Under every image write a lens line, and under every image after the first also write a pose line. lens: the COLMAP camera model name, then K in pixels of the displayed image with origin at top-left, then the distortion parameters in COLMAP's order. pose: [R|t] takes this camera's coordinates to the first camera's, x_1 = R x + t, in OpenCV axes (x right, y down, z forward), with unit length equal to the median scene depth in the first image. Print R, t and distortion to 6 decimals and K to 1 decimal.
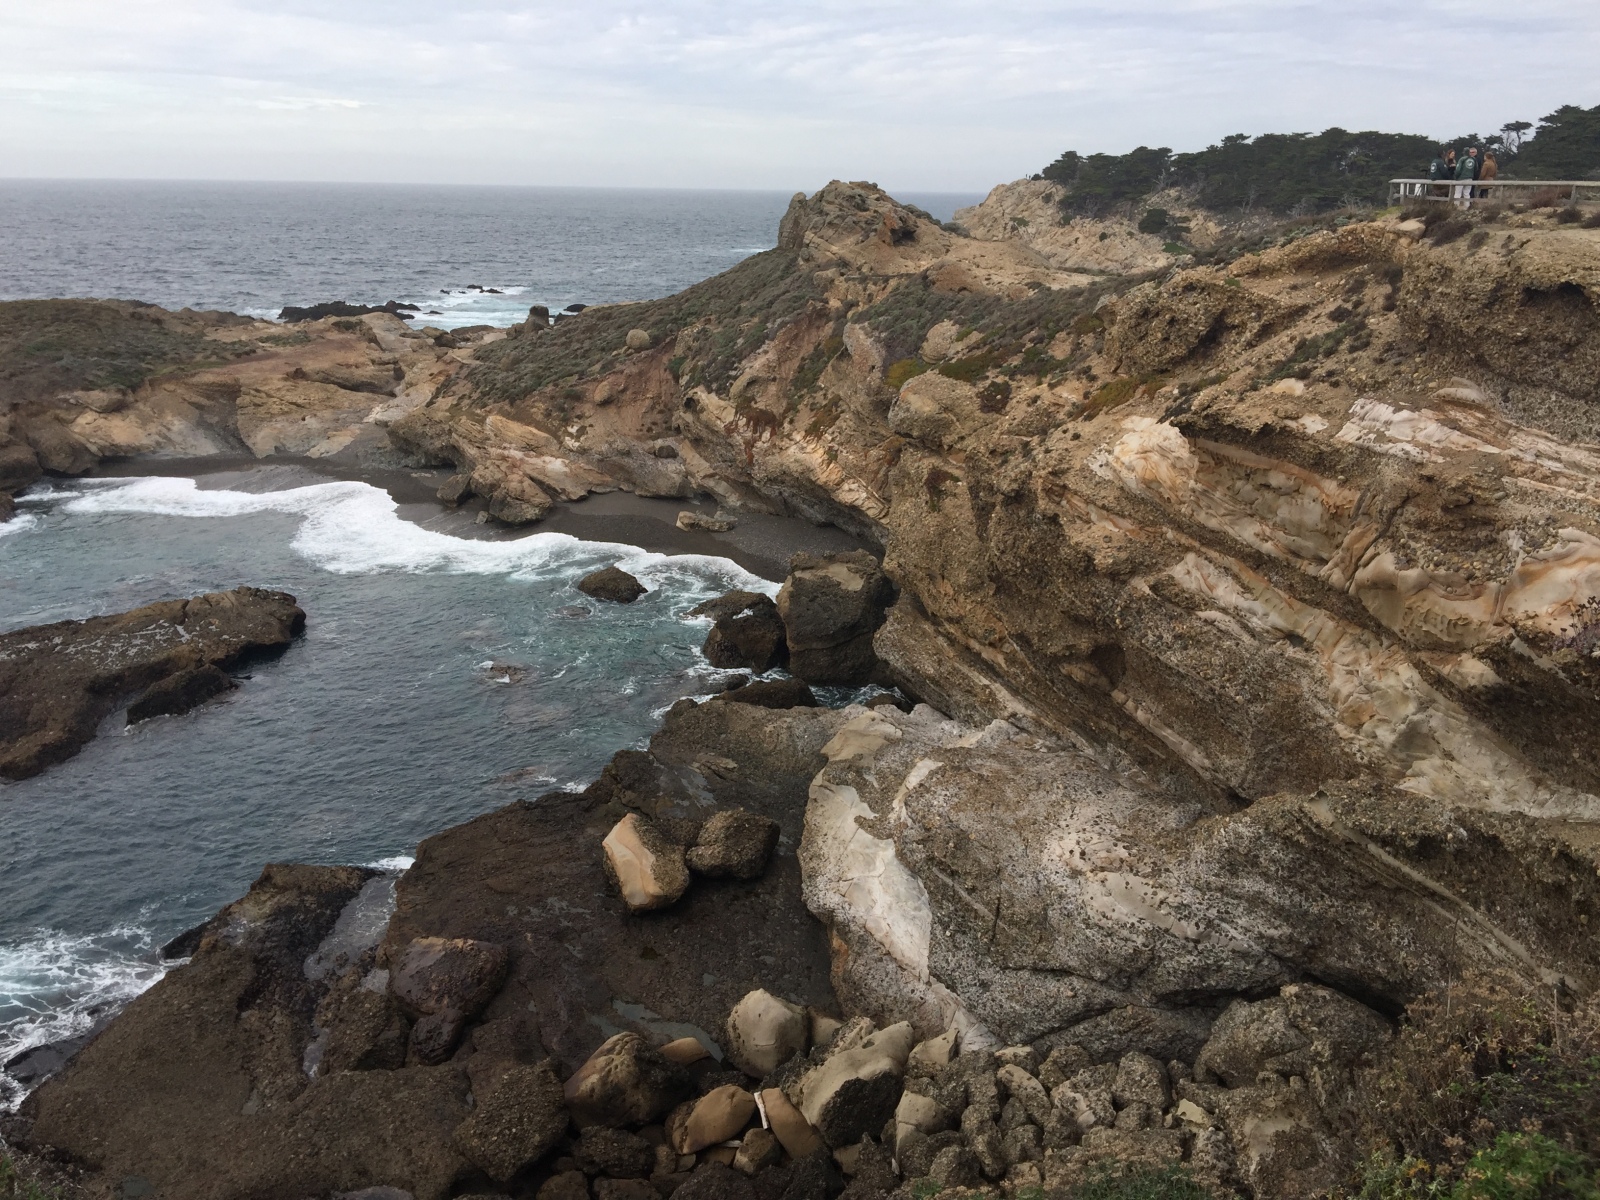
lens RADIAL K [[1376.2, 0, 798.1], [0, 1376.2, 600.7], [0, 0, 1]] dist [0.053690, -0.001300]
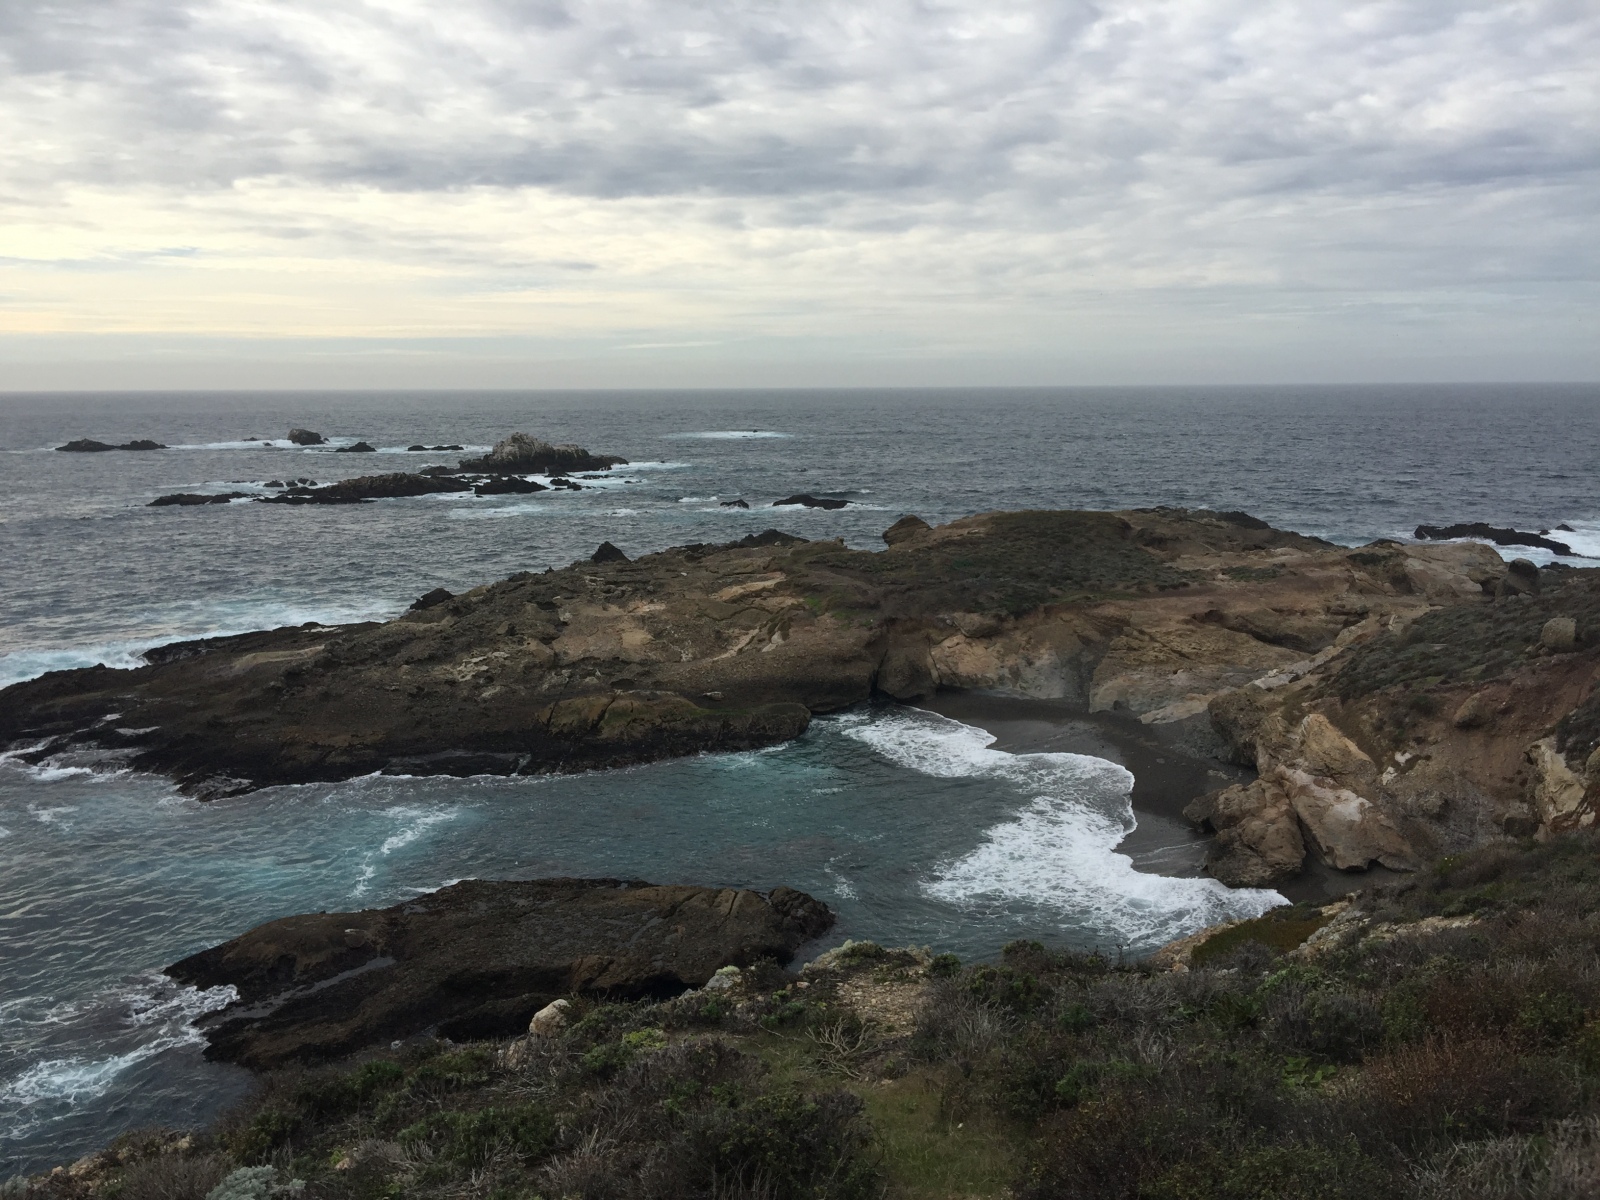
lens RADIAL K [[1376.2, 0, 806.5], [0, 1376.2, 607.3], [0, 0, 1]] dist [0.053690, -0.001300]
pose [[0.627362, 0.114046, -0.770332, 0.149057], [-0.217212, 0.975584, -0.032466, -0.104924], [0.747821, 0.187693, 0.636816, 0.339290]]
